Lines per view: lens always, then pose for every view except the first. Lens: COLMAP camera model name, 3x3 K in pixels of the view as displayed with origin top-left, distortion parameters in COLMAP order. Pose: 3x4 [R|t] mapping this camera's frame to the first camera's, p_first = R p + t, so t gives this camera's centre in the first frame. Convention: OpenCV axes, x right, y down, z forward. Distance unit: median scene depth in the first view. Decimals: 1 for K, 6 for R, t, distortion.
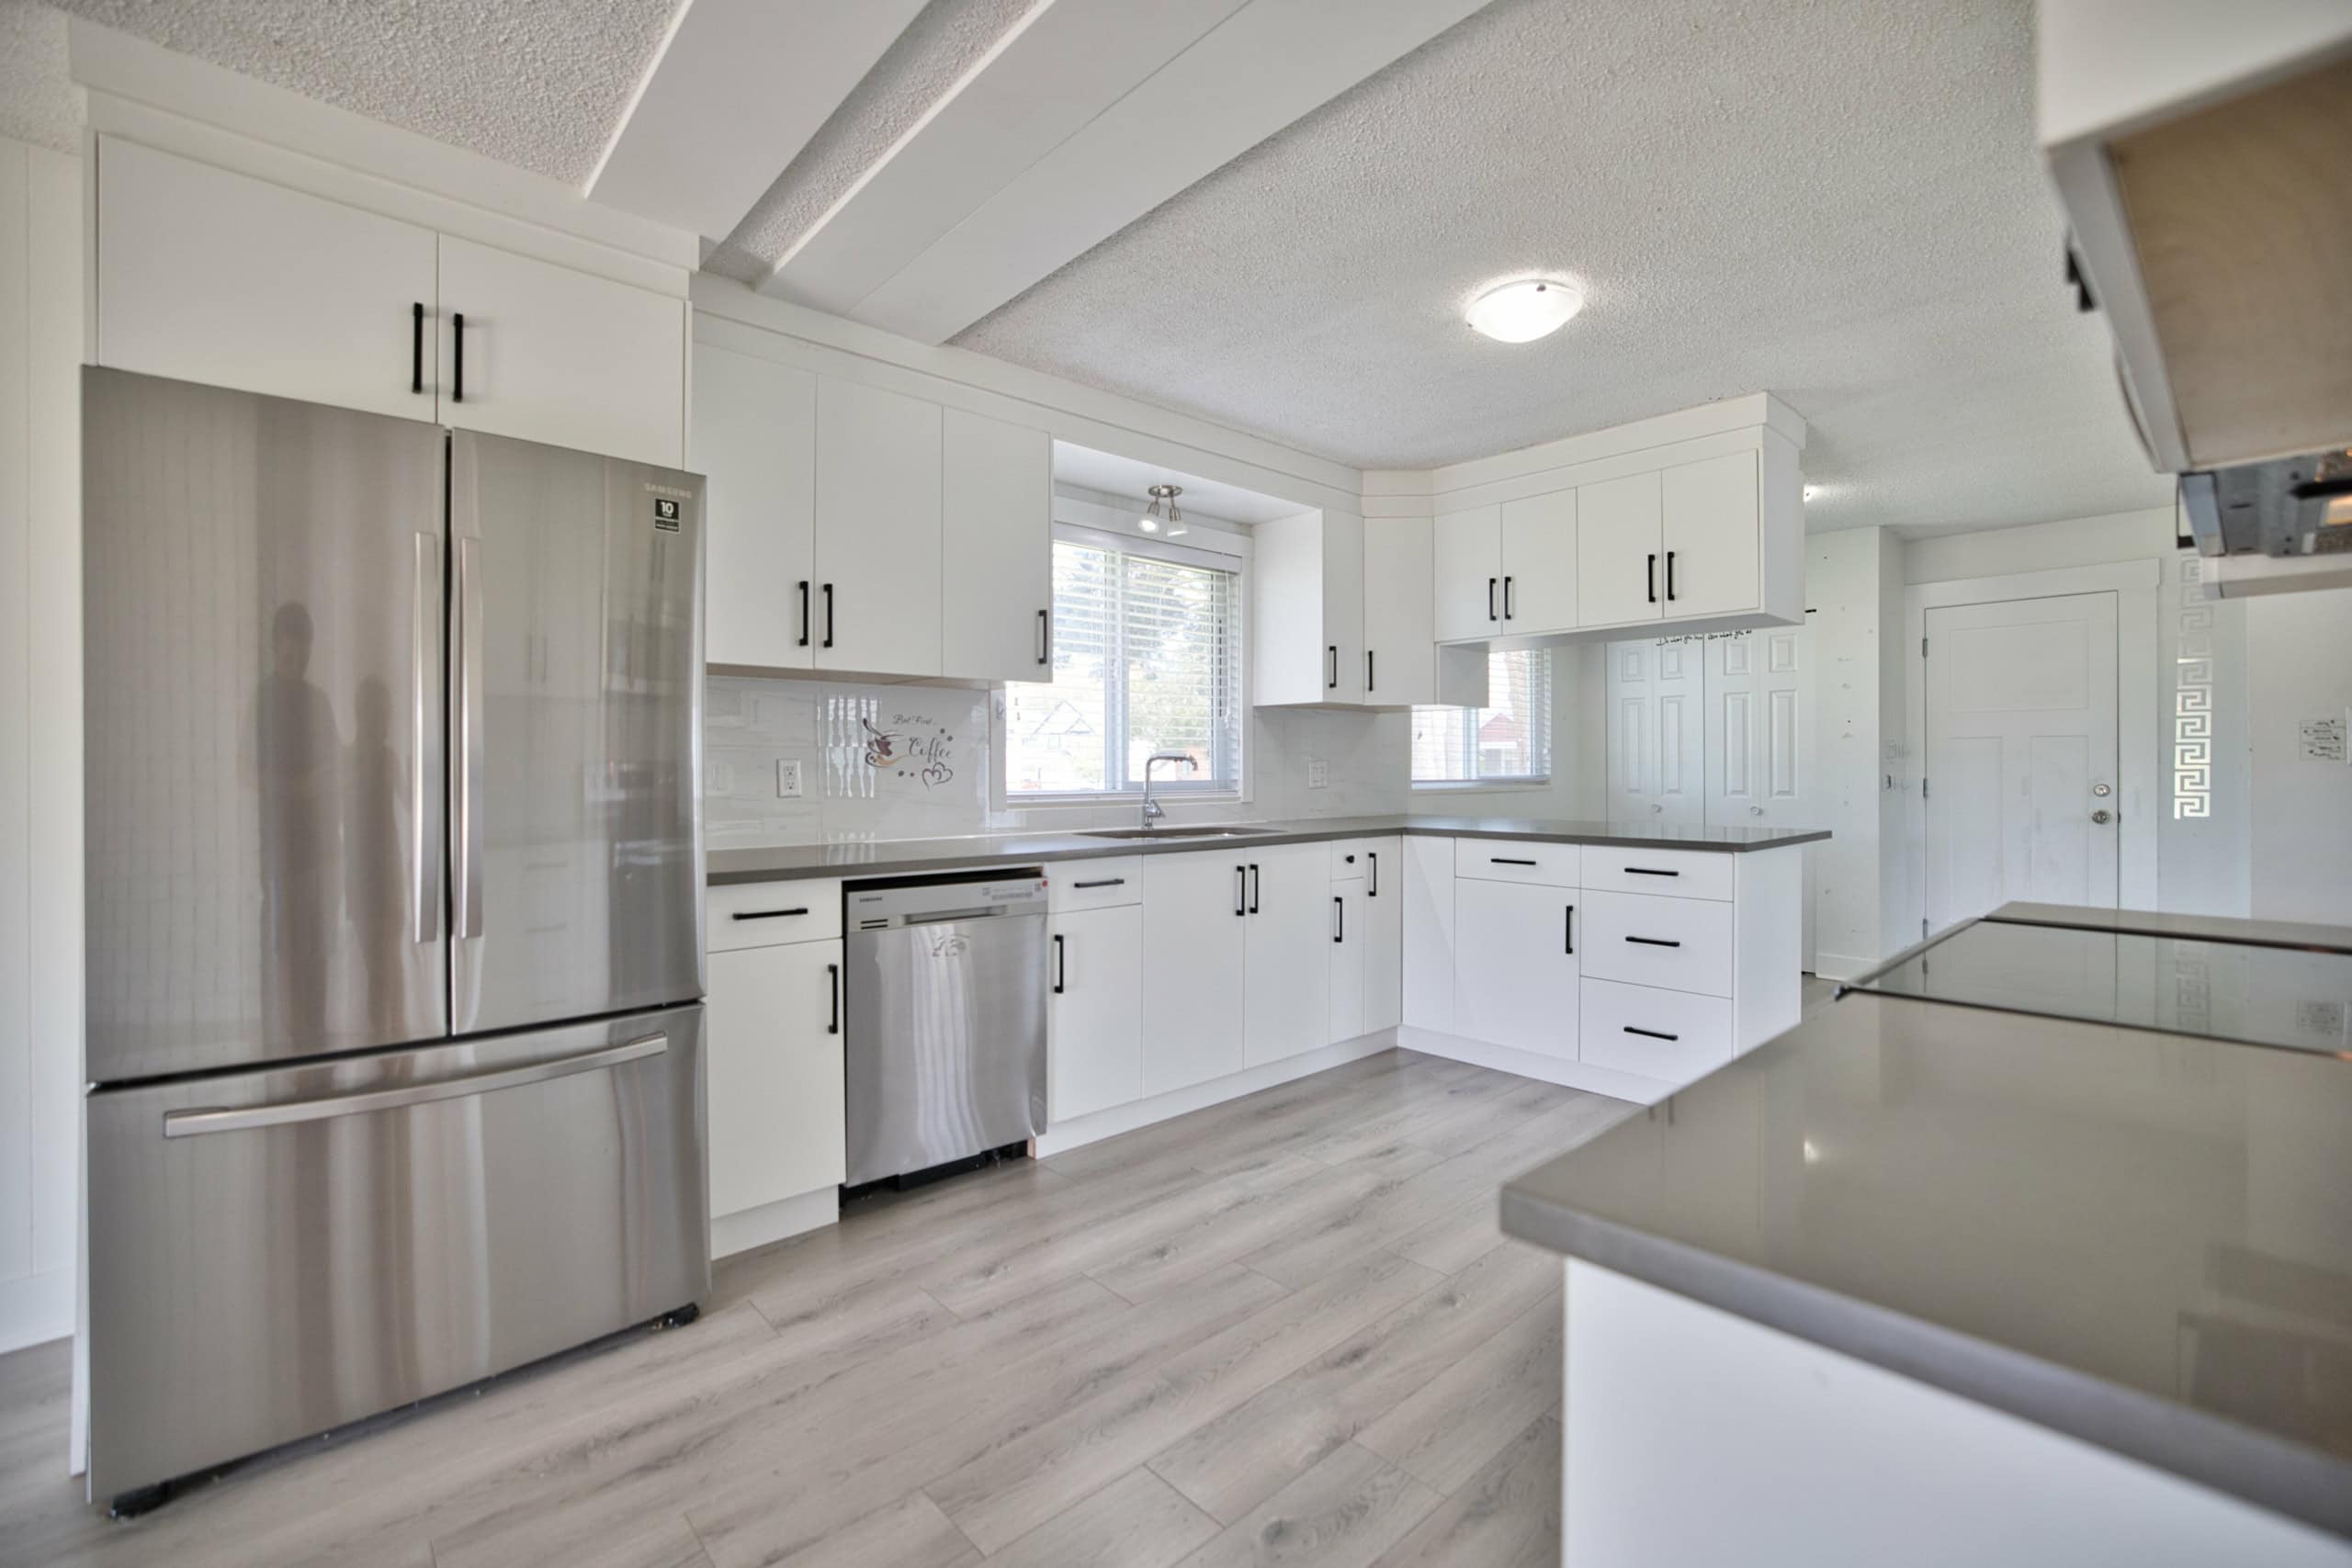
lens RADIAL K [[1018.1, 0, 1183.2], [0, 1018.1, 770.2], [0, 0, 1]] dist [-0.043186, 0.015973]
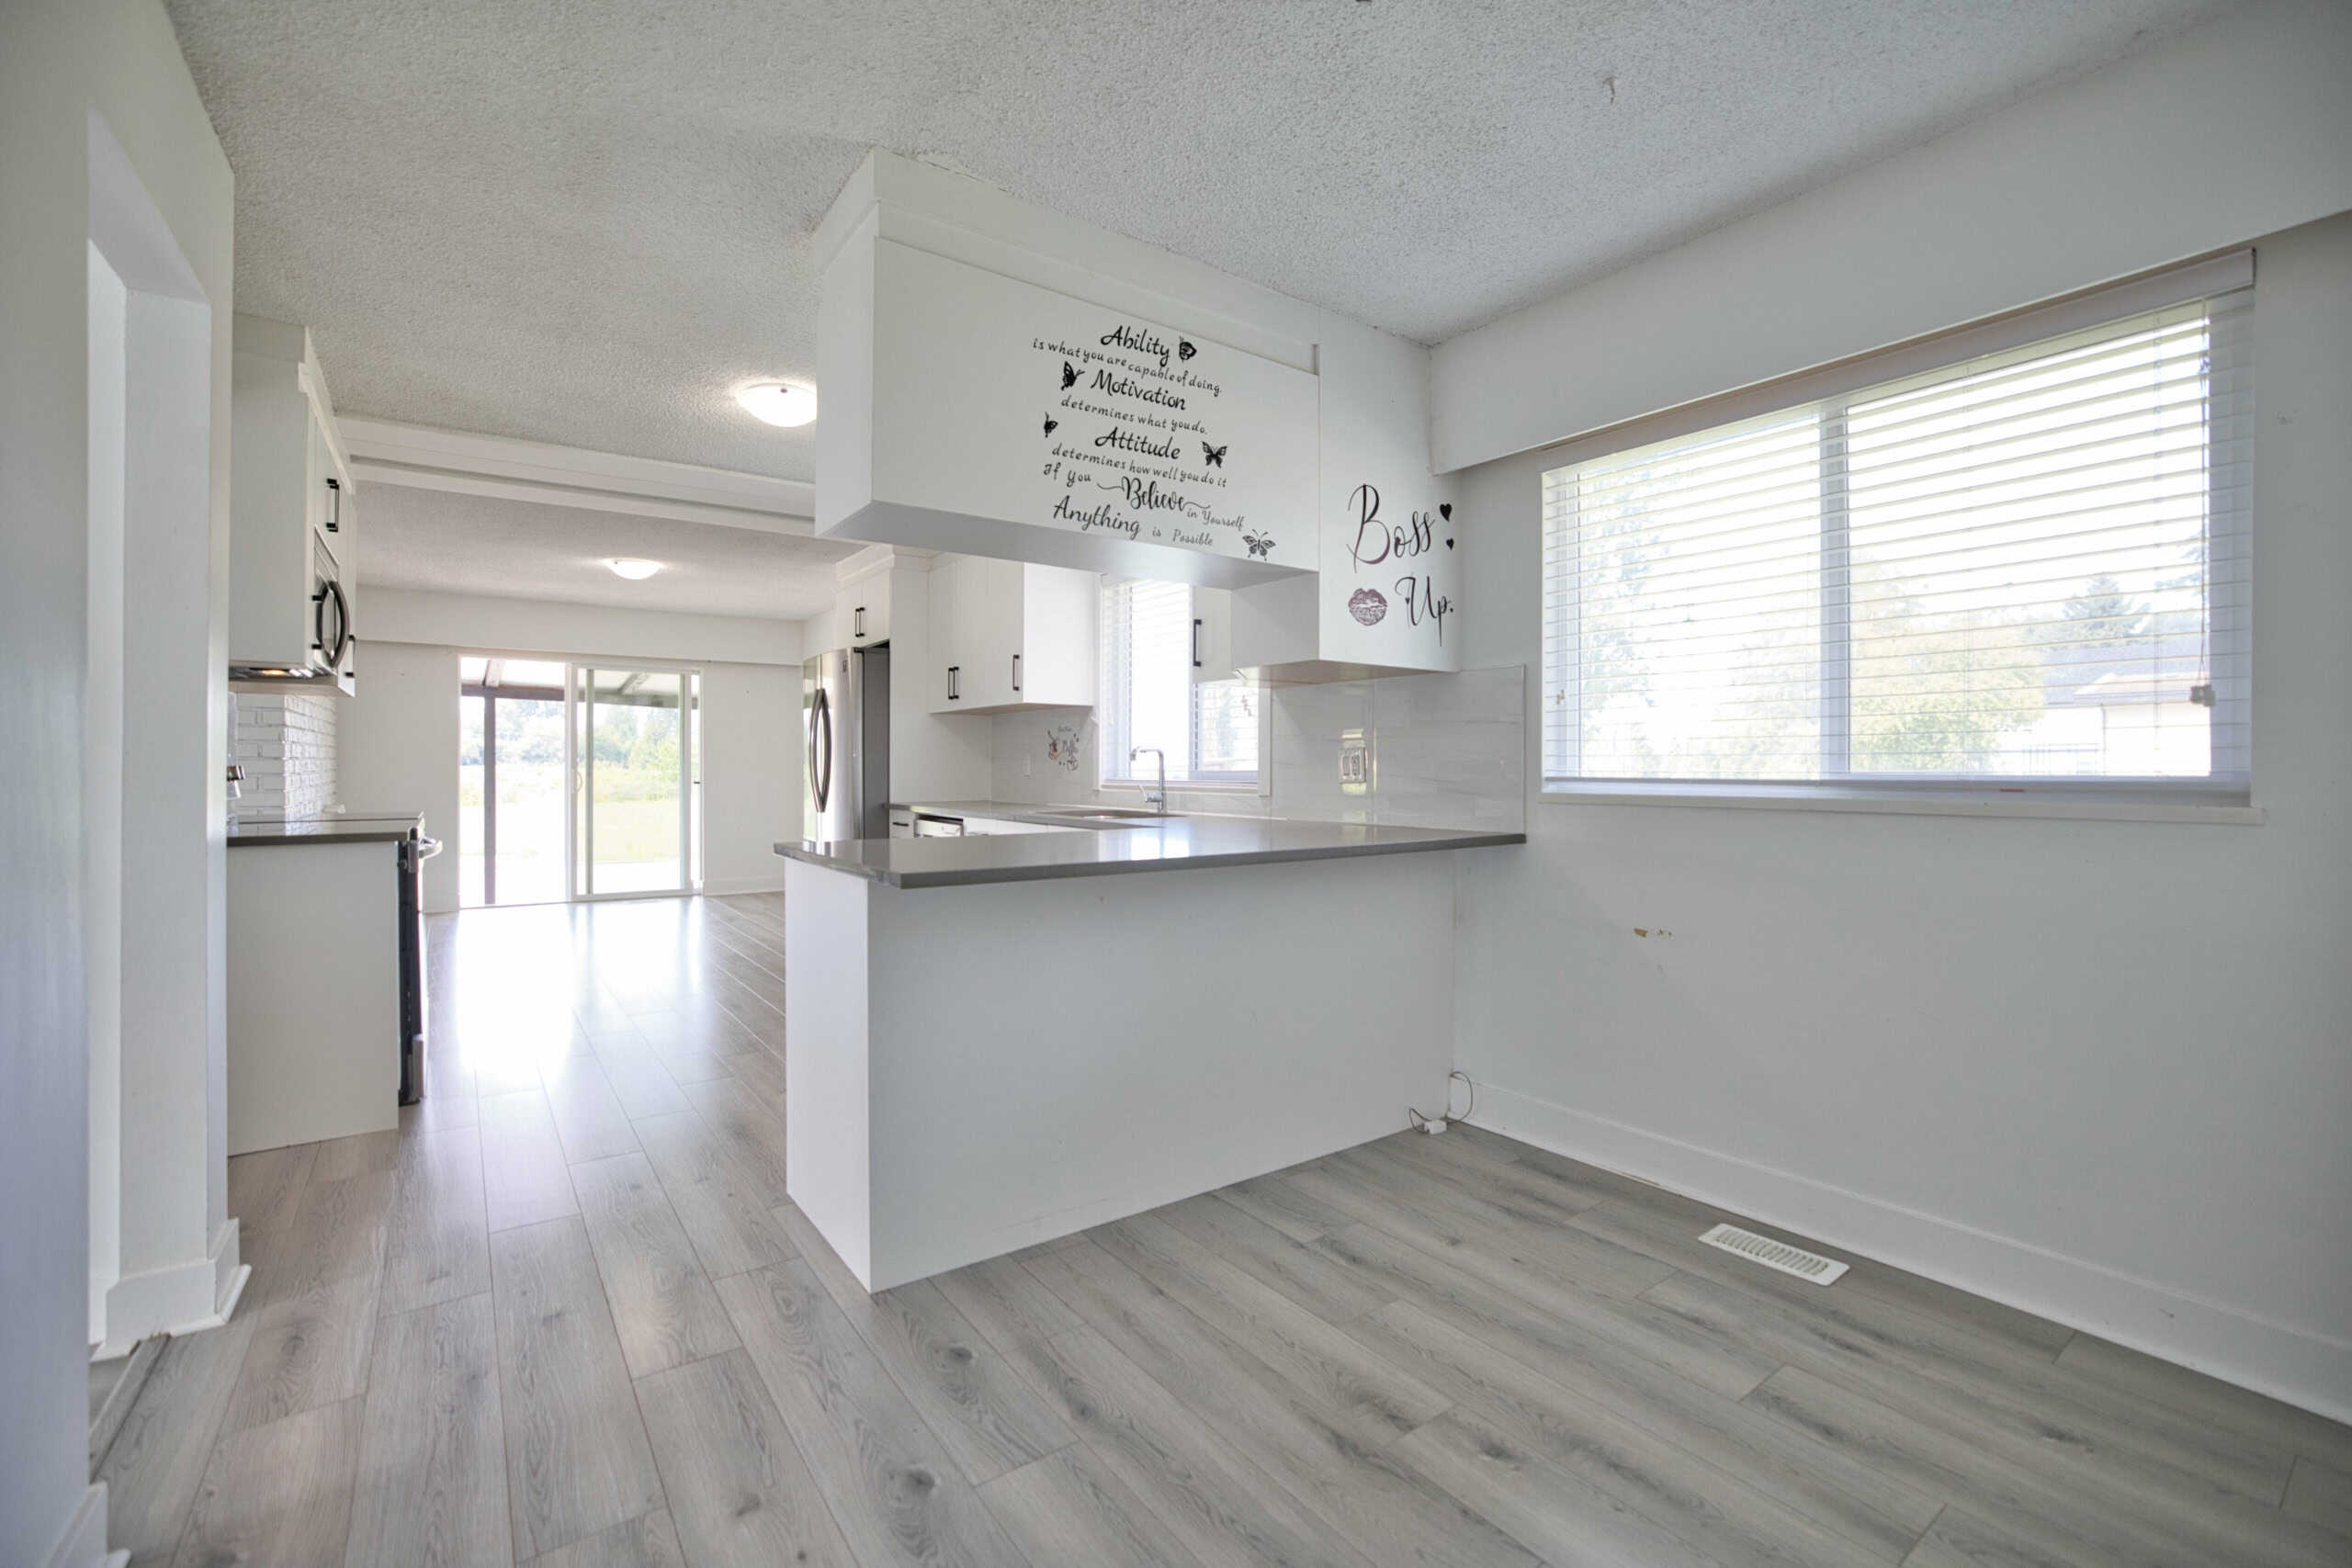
lens RADIAL K [[1018.1, 0, 1183.2], [0, 1018.1, 770.2], [0, 0, 1]] dist [-0.043186, 0.015973]
pose [[-0.110672, 0.002929, -0.993853, 1.107763], [-0.002792, 0.999991, 0.003258, 0.006793], [0.993853, 0.003136, -0.110662, 1.174288]]
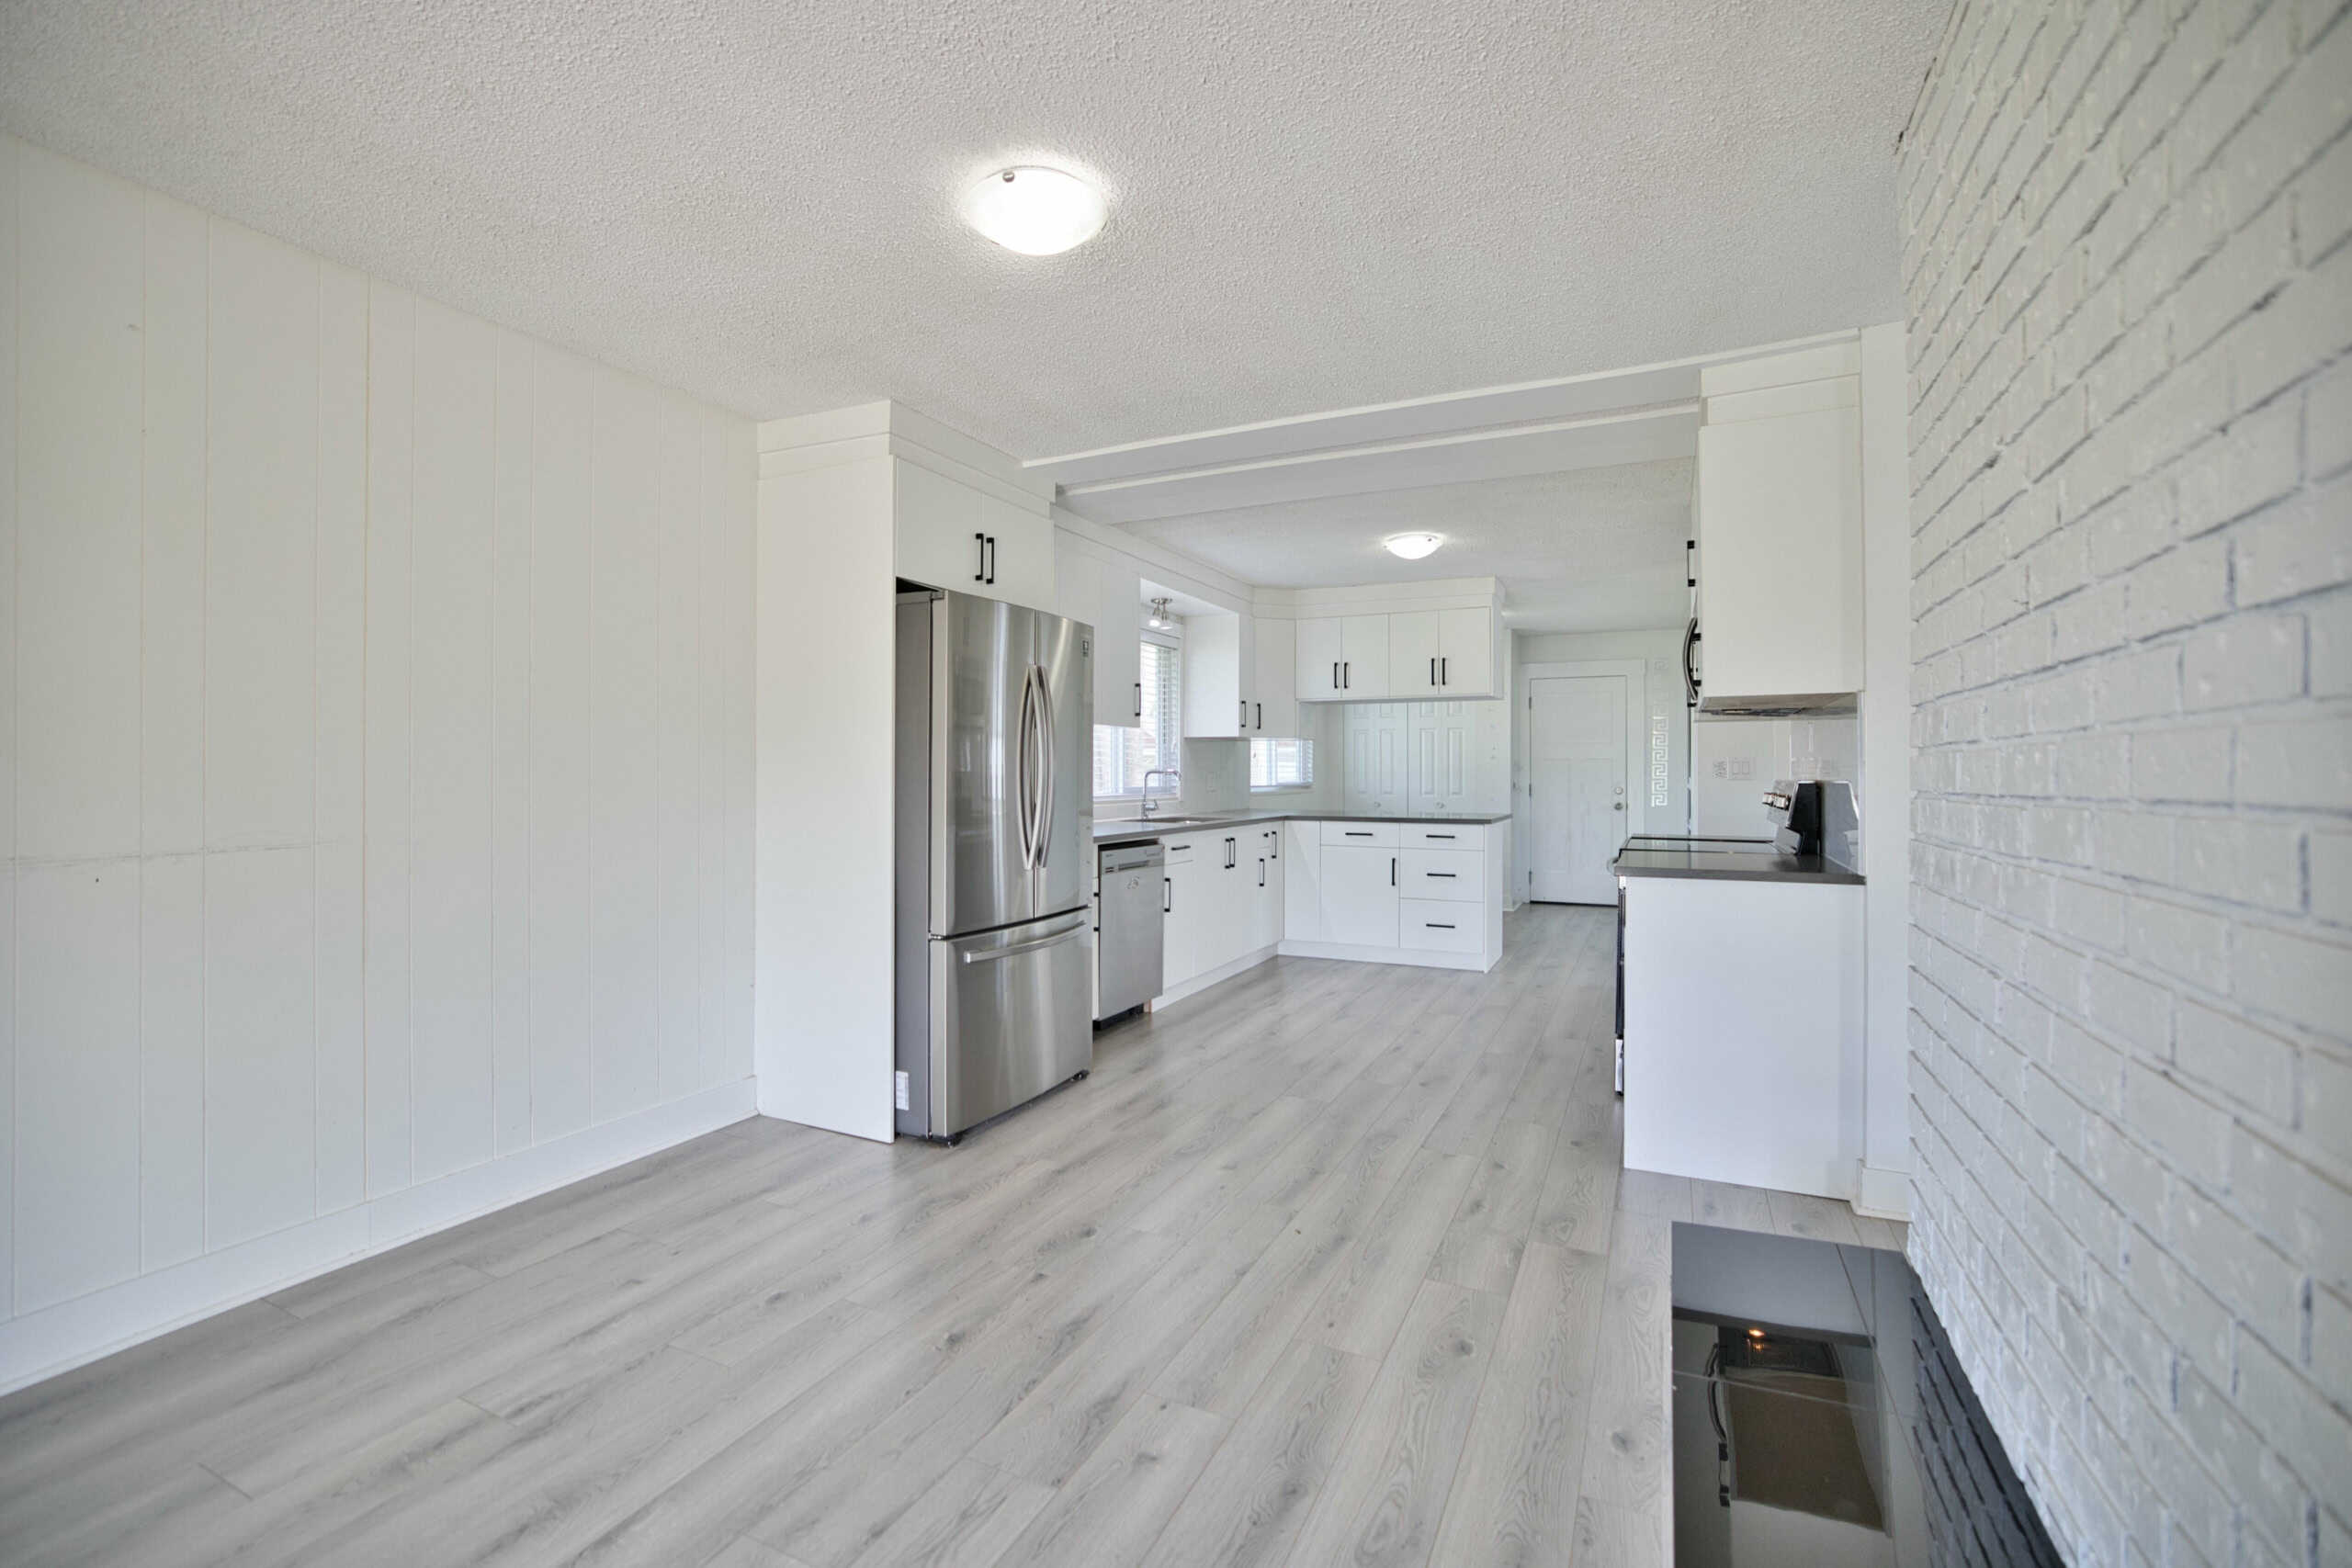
lens RADIAL K [[1018.1, 0, 1183.2], [0, 1018.1, 770.2], [0, 0, 1]] dist [-0.043186, 0.015973]
pose [[0.927545, 0.004417, 0.373685, -0.563169], [-0.003321, 0.999988, -0.003579, -0.009571], [-0.373696, 0.002078, 0.927549, -0.453526]]
